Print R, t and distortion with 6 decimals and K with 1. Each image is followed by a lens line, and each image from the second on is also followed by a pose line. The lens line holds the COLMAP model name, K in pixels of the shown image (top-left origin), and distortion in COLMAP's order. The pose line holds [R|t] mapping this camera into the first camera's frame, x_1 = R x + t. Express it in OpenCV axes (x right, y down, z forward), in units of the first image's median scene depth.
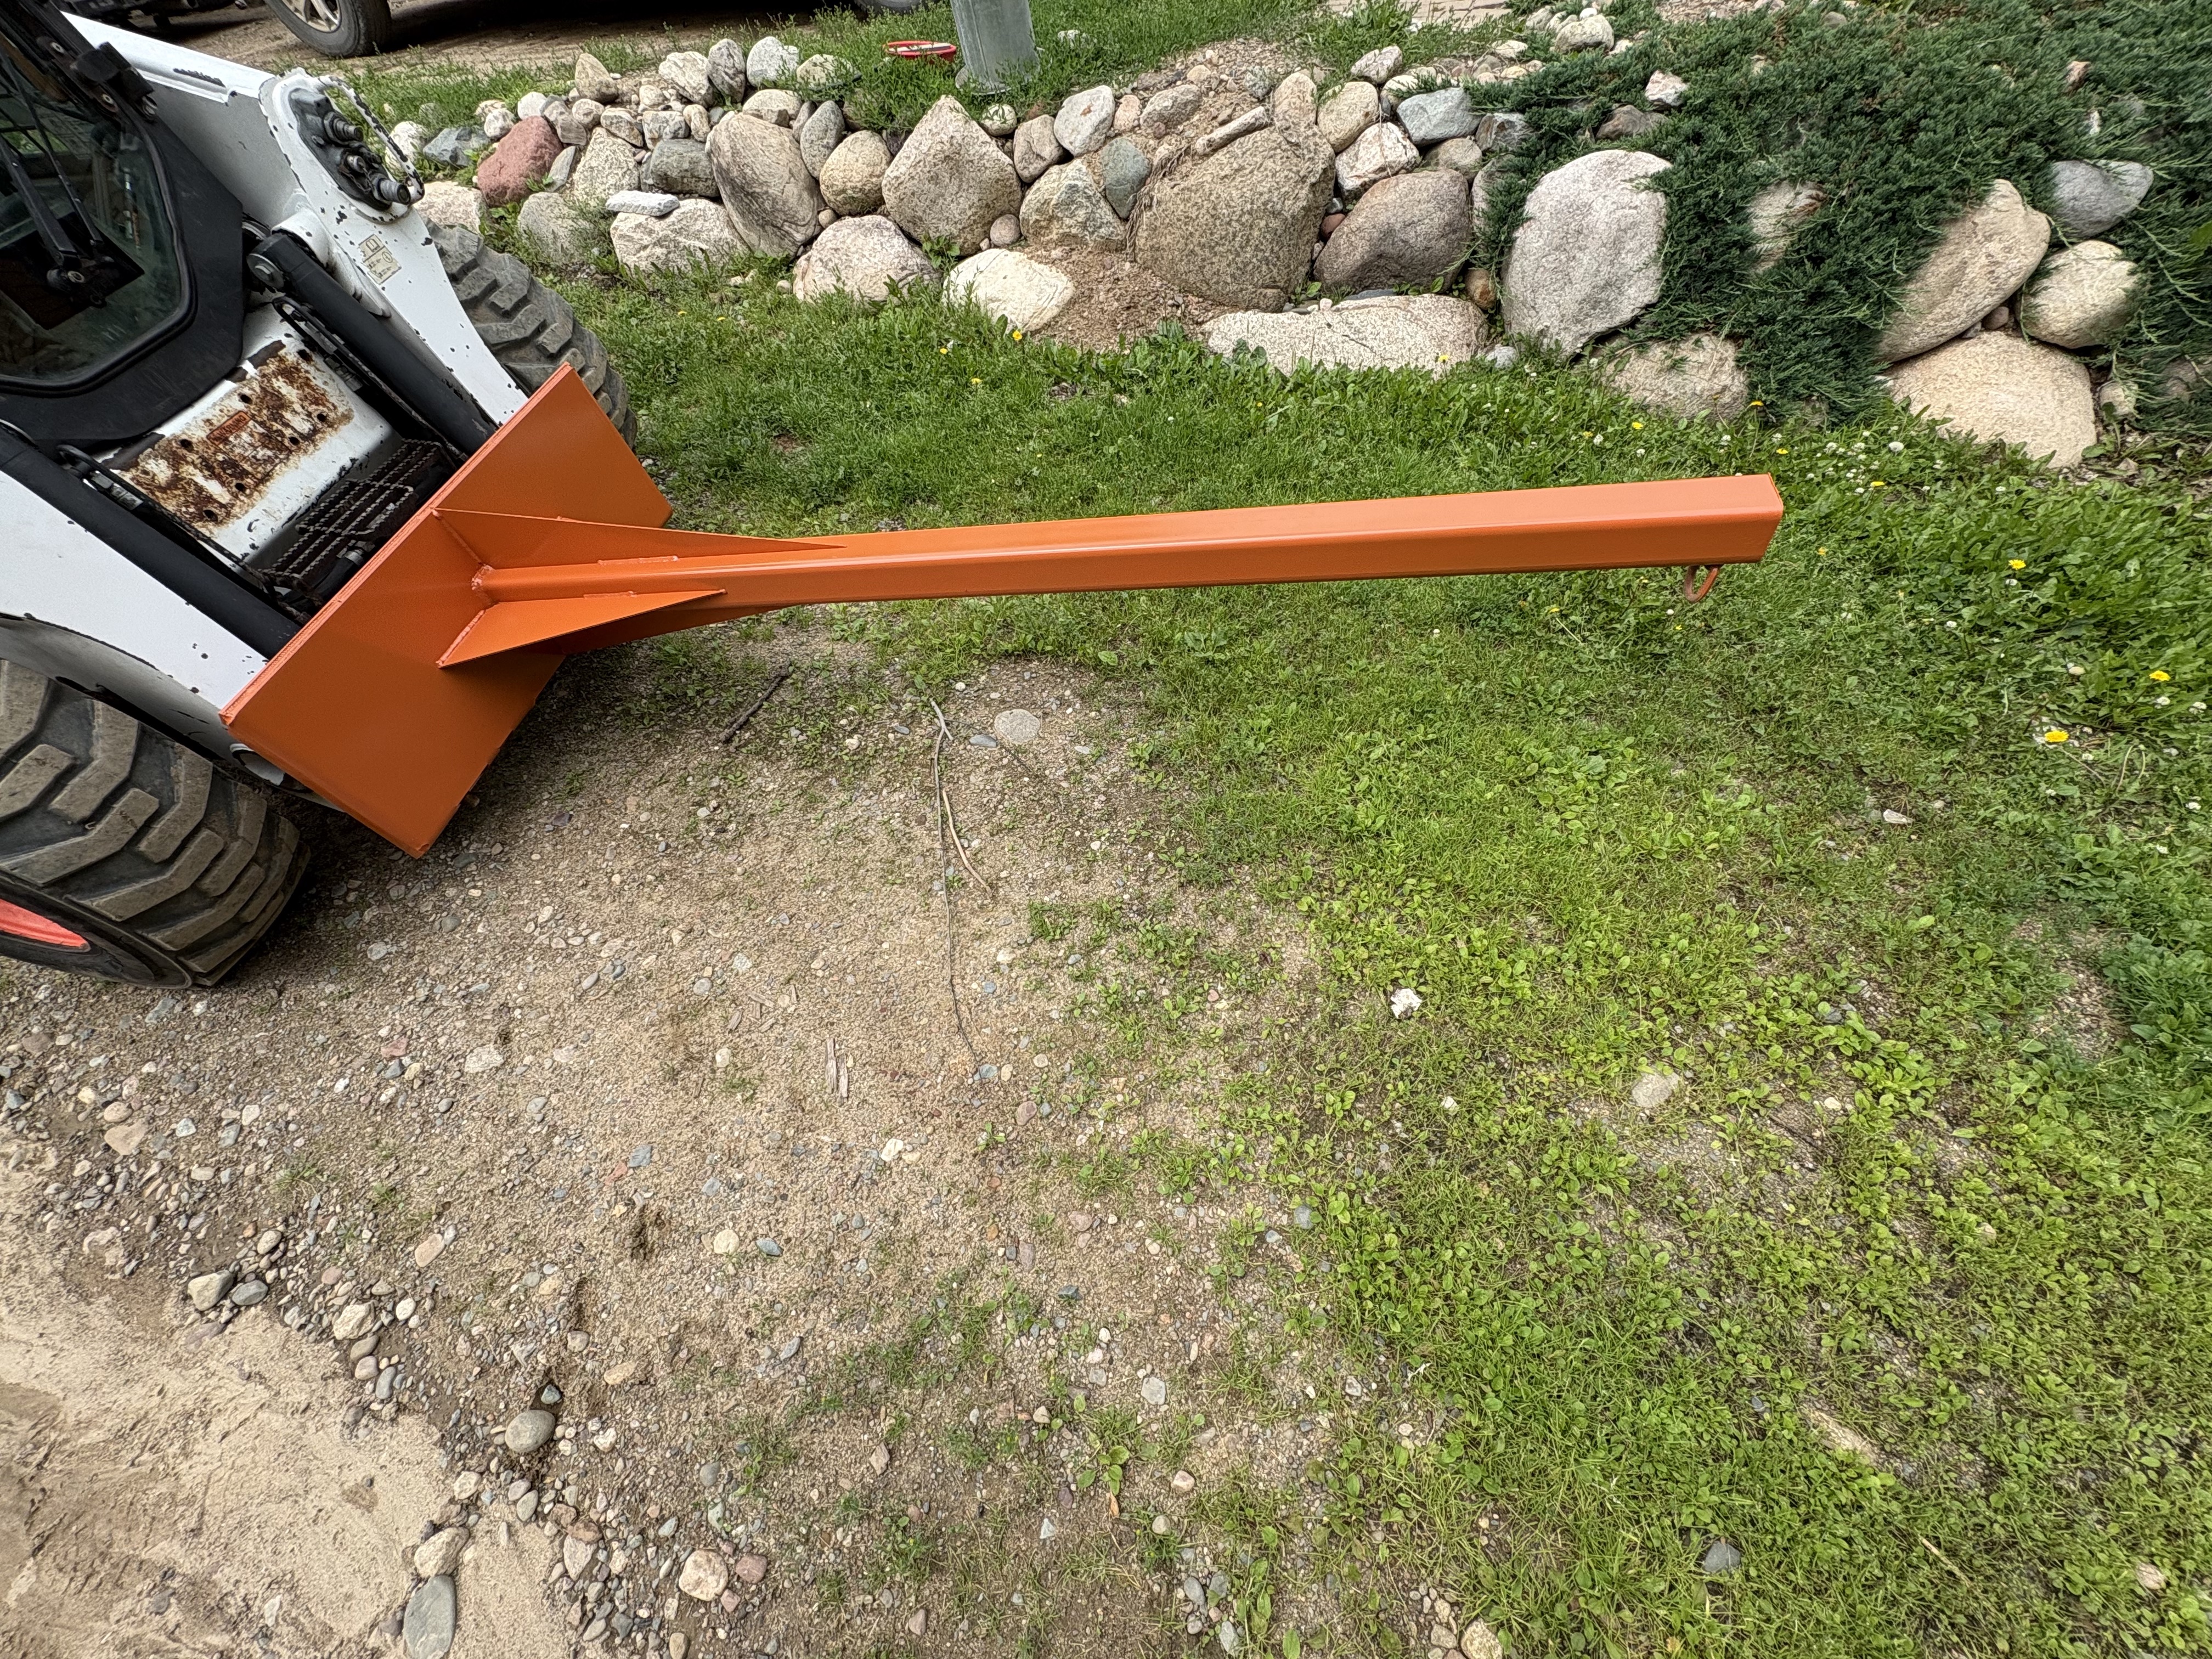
lens RADIAL K [[888.7, 0, 1106.4], [0, 888.7, 830.0], [0, 0, 1]] dist [0.001432, 0.000668]
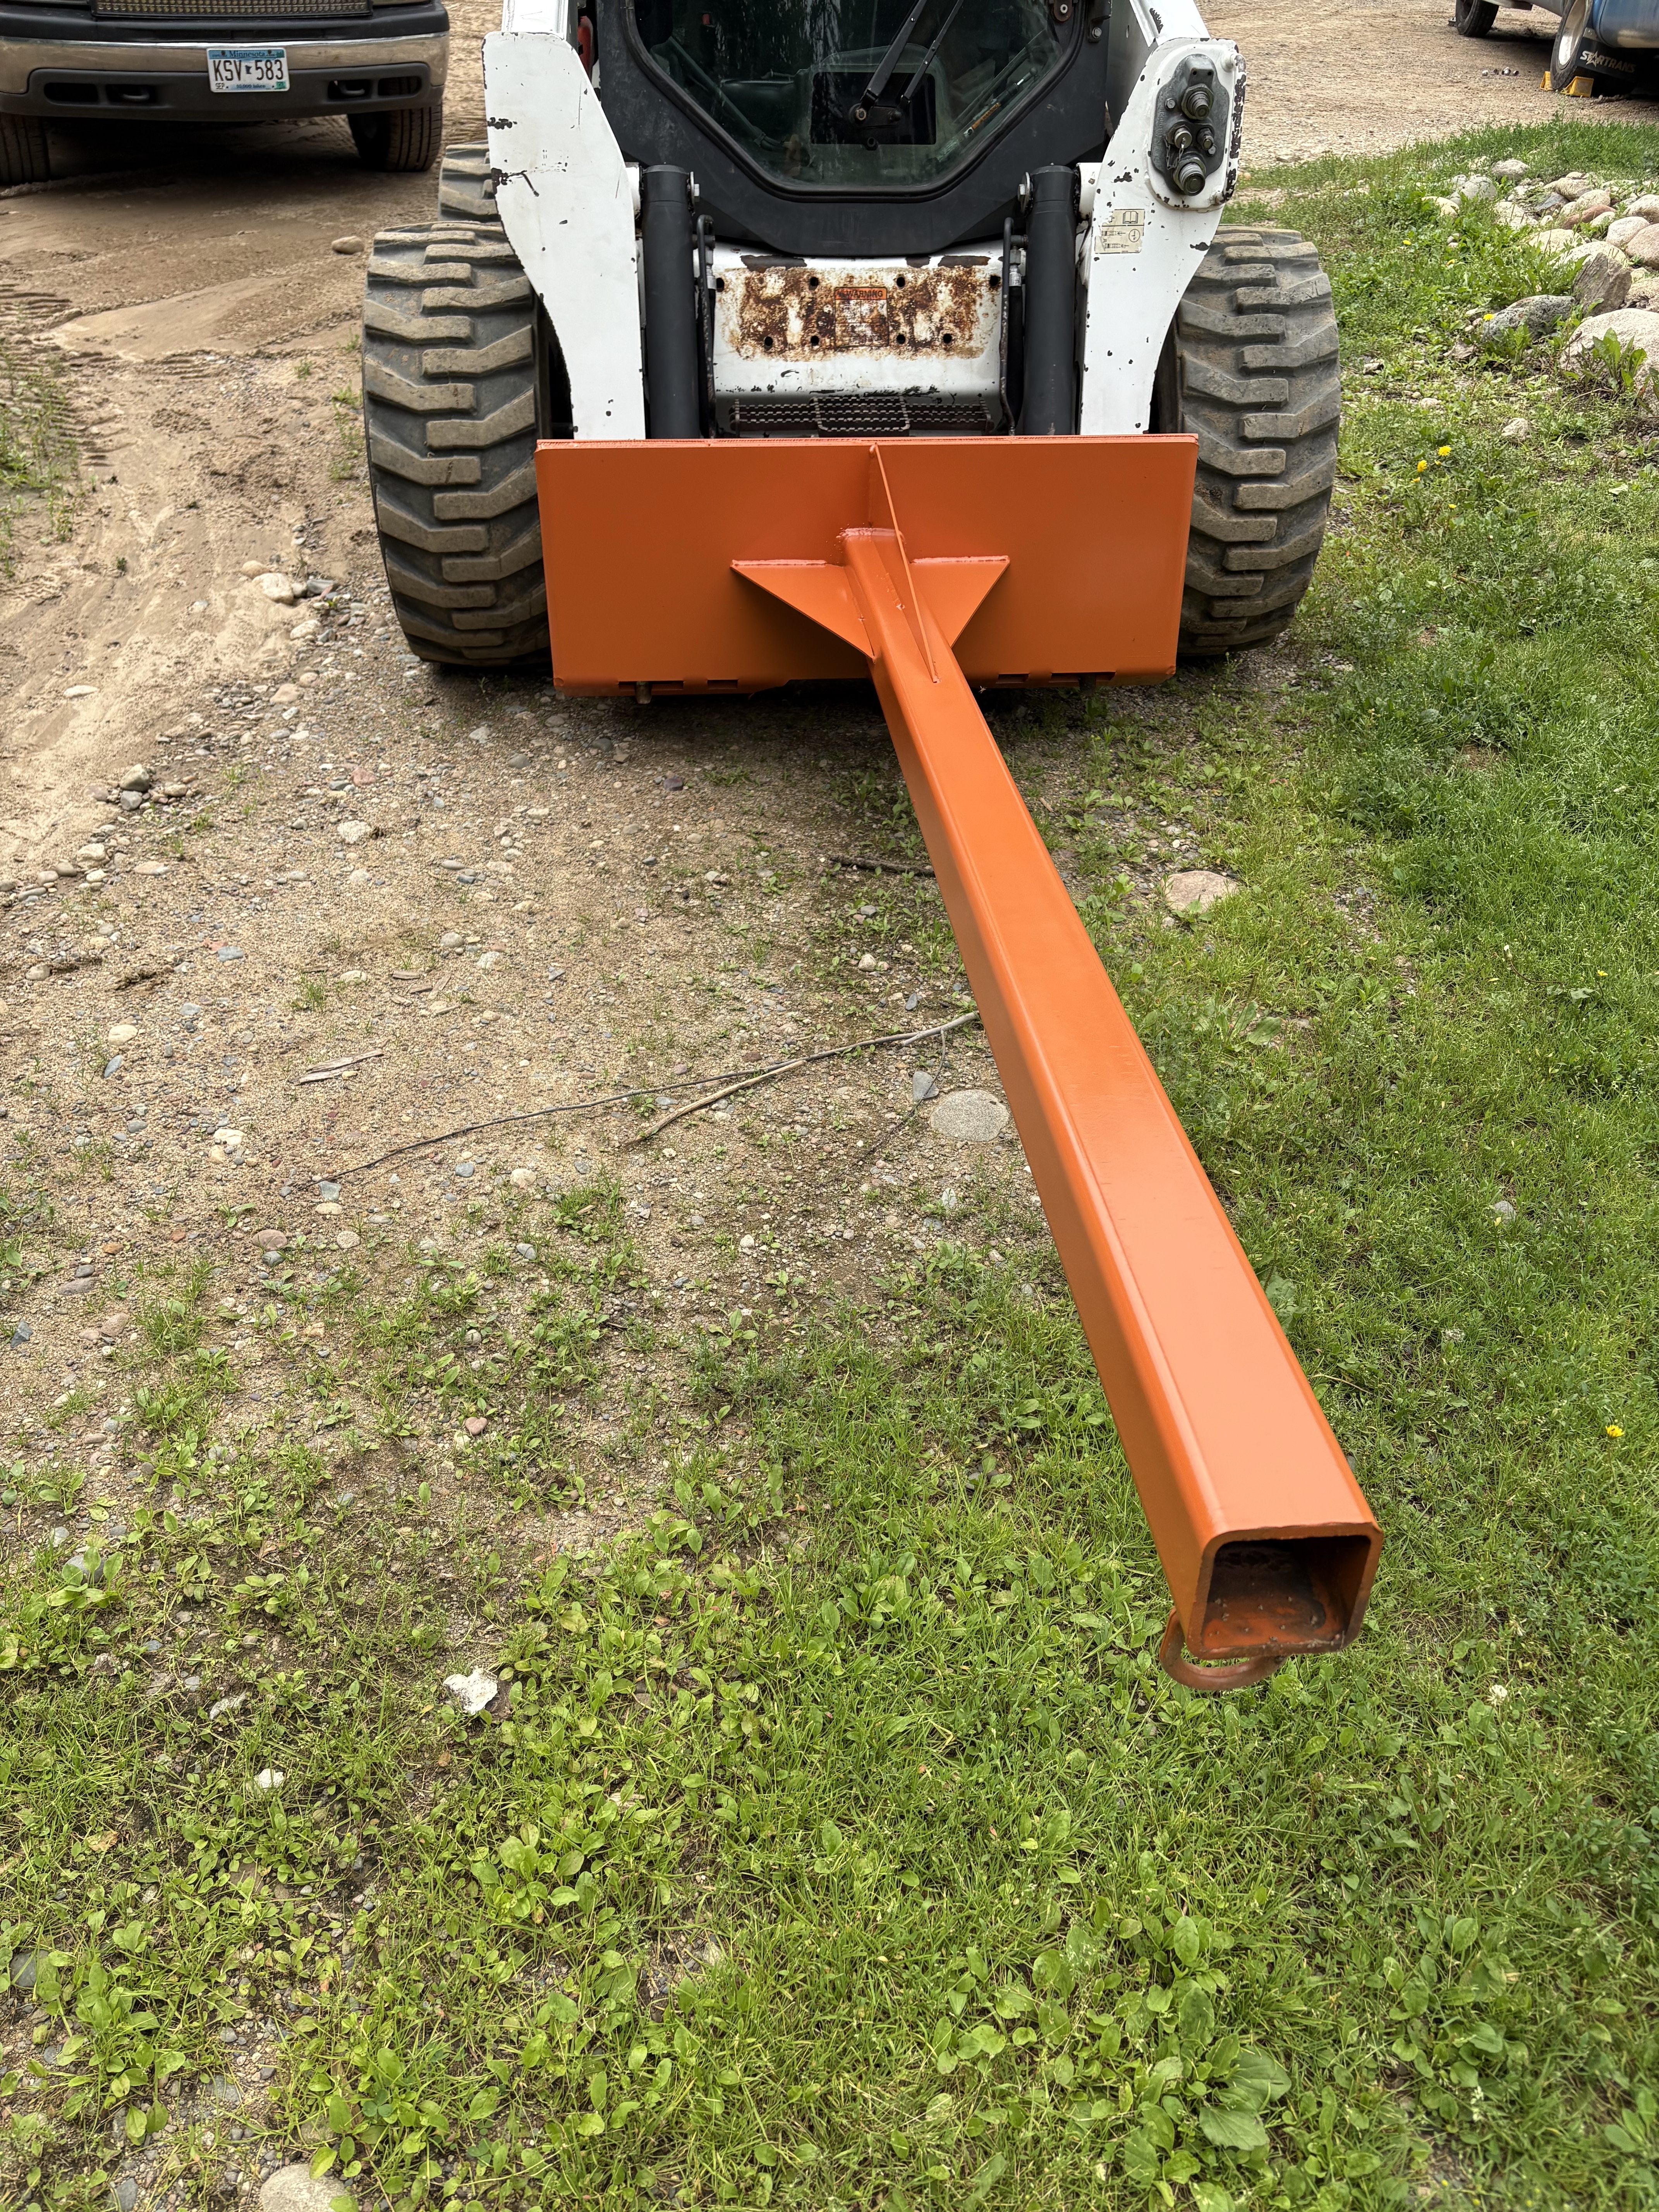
lens RADIAL K [[1672.5, 0, 830.0], [0, 1672.5, 1106.5], [0, 0, 1]] dist [0.029539, -0.010489]
pose [[0.246704, 0.656783, -0.712582, 0.793201], [-0.809986, 0.543435, 0.220455, -0.346775], [0.532033, 0.522794, 0.666053, 0.257732]]
